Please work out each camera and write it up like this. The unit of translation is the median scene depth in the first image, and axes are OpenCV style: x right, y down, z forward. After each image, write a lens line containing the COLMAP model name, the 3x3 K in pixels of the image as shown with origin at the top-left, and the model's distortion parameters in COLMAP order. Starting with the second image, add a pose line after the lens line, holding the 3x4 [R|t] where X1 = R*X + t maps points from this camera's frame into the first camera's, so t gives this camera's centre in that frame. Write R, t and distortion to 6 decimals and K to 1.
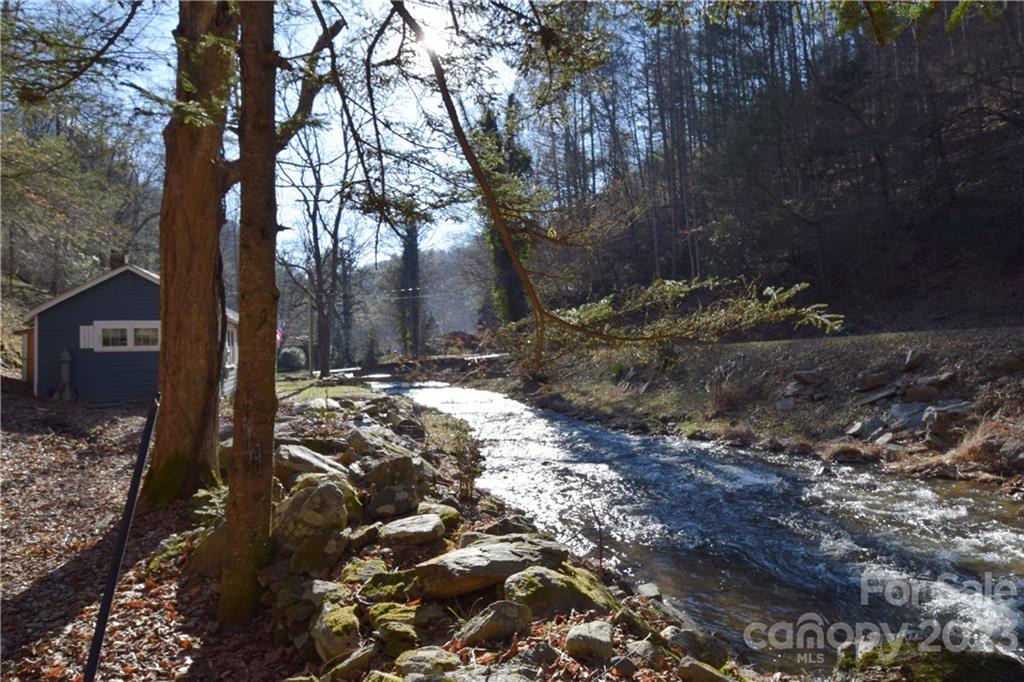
lens RADIAL K [[645.5, 0, 512.9], [0, 645.5, 339.7], [0, 0, 1]] dist [-0.014781, -0.008372]
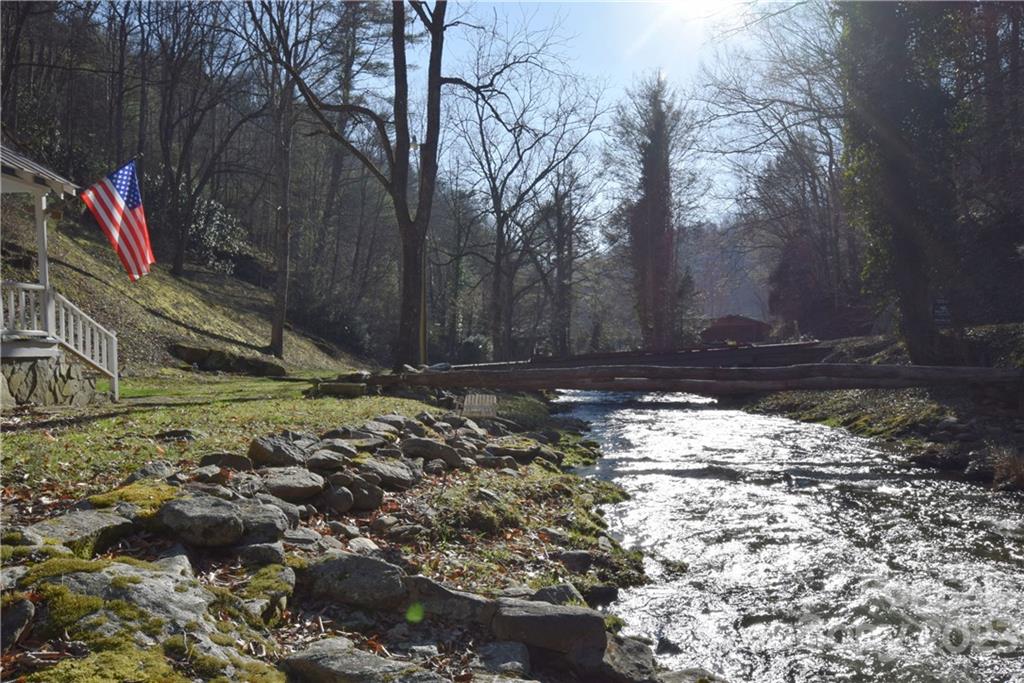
lens RADIAL K [[762.6, 0, 509.7], [0, 762.6, 341.5], [0, 0, 1]] dist [-0.000366, -0.001758]
pose [[0.935684, 0.015246, -0.352510, -0.017138], [-0.015516, 0.999877, 0.002059, 0.009857], [0.352498, 0.003543, 0.935806, 0.153527]]
